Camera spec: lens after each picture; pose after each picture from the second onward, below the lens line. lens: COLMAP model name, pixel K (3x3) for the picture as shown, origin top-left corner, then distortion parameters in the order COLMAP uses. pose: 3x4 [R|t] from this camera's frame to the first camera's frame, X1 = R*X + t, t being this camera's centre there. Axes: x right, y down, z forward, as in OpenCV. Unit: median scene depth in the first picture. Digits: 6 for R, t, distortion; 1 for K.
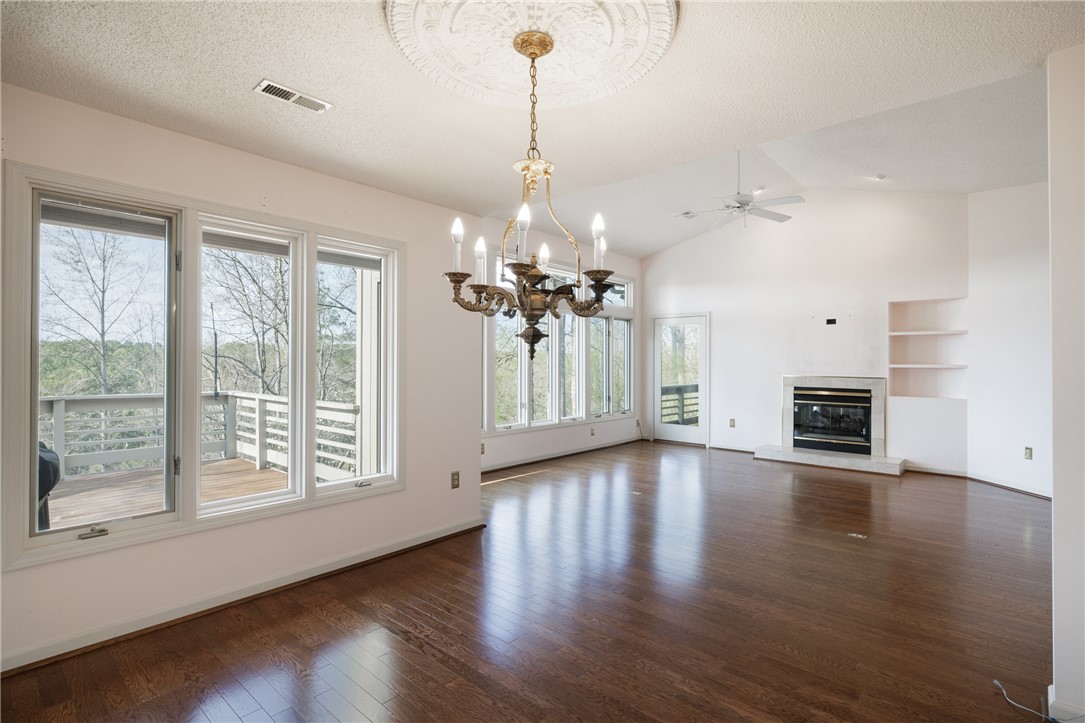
lens RADIAL K [[521.7, 0, 542.5], [0, 521.7, 361.5], [0, 0, 1]] dist [-0.000633, -0.000104]
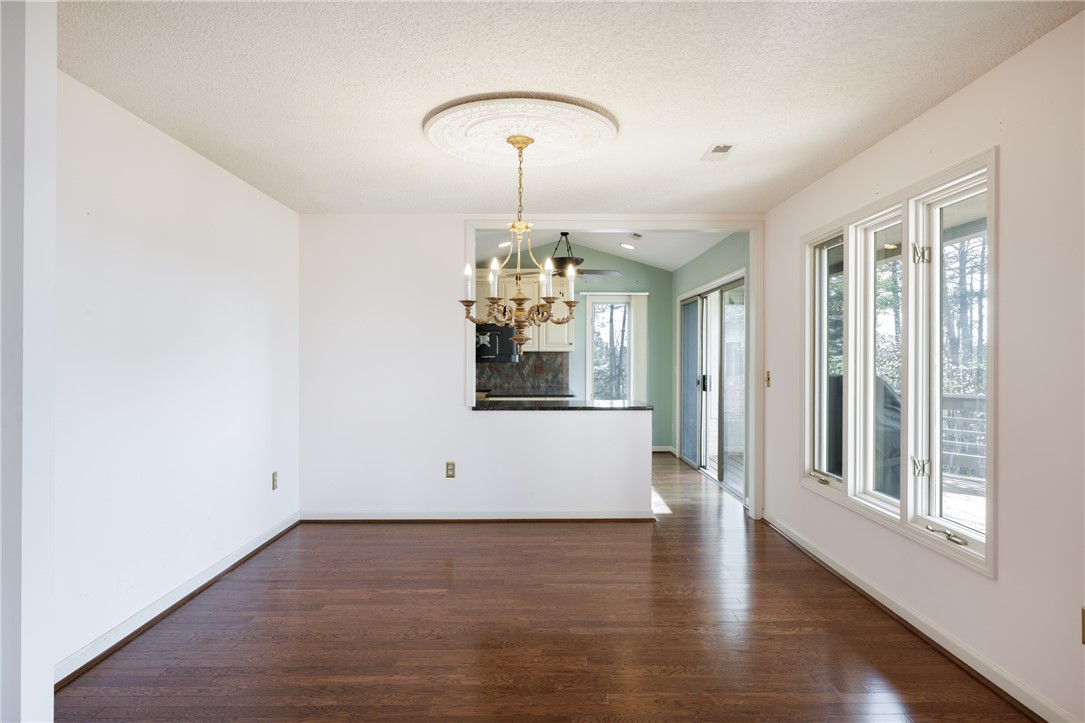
lens RADIAL K [[641.5, 0, 542.5], [0, 641.5, 361.5], [0, 0, 1]] dist [0.001604, 0.000388]
pose [[-0.741121, -0.002333, -0.671367, 0.948077], [-0.002151, 0.999997, -0.001100, 0.014853], [0.671368, 0.000629, -0.741124, 1.967041]]
